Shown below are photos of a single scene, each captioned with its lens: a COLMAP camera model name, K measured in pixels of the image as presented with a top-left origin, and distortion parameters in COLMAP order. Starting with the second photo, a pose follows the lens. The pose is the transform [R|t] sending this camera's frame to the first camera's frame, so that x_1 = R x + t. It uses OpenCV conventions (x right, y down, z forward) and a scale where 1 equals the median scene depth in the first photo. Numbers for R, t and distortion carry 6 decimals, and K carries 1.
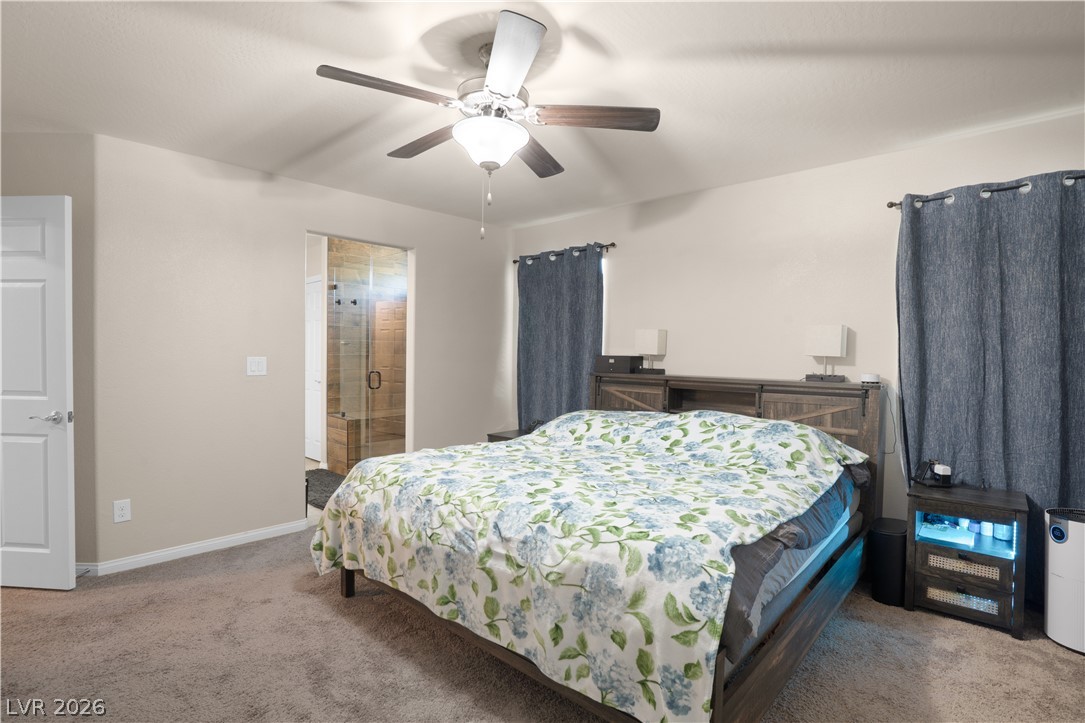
lens RADIAL K [[530.0, 0, 542.5], [0, 530.0, 361.5], [0, 0, 1]] dist [-0.059456, 0.024362]
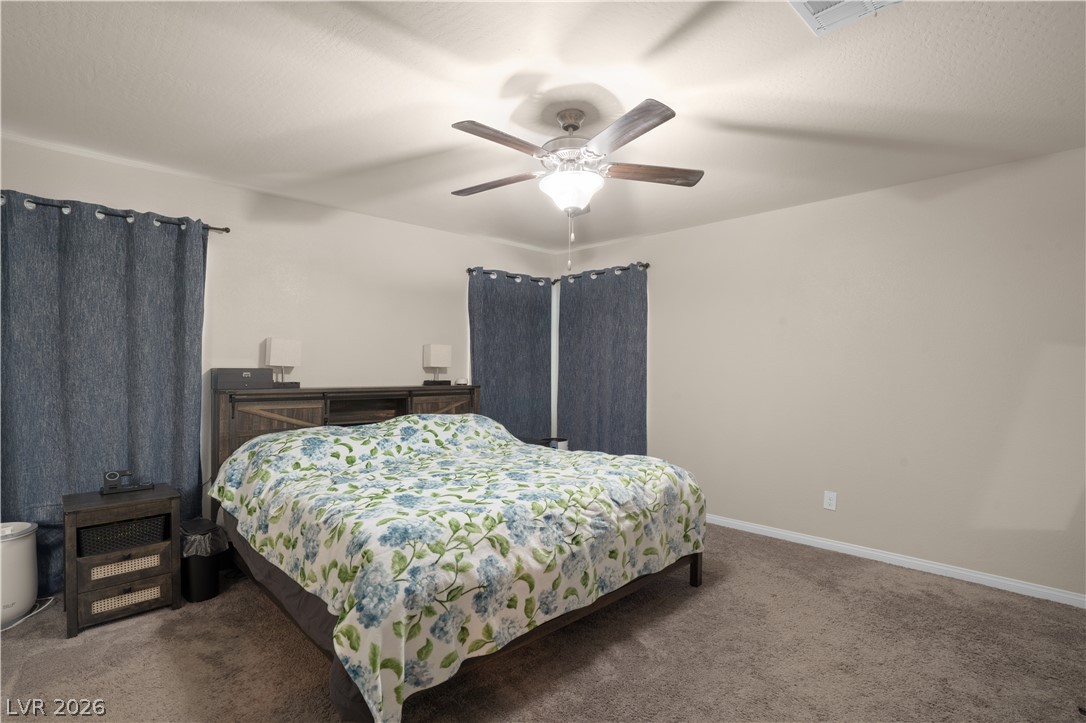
lens RADIAL K [[515.6, 0, 539.9], [0, 515.6, 362.1], [0, 0, 1]] dist [-0.054094, 0.017432]
pose [[0.071536, -0.000164, 0.997438, -1.005563], [0.010799, 0.999942, -0.000610, -0.024387], [-0.997380, 0.010815, 0.071534, 0.795486]]
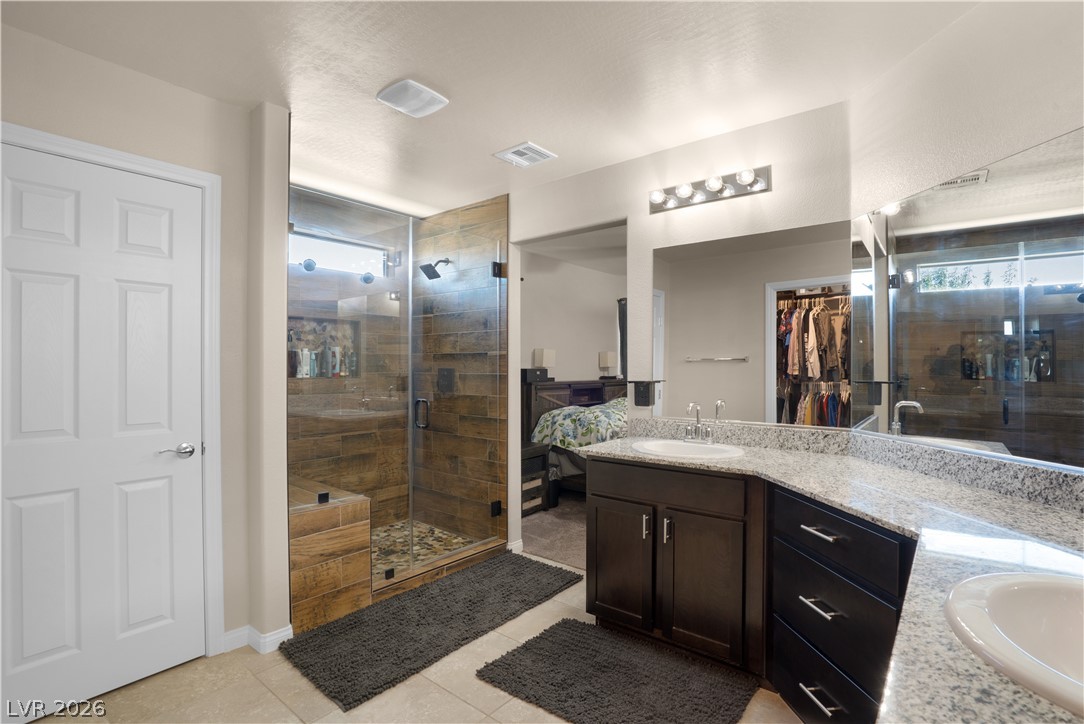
lens RADIAL K [[514.7, 0, 538.9], [0, 514.7, 362.6], [0, 0, 1]] dist [-0.054094, 0.017432]
pose [[-0.059475, -0.002348, 0.998227, -1.807948], [0.017580, 0.999840, 0.003399, -0.048767], [-0.998075, 0.017751, -0.059424, 1.738742]]
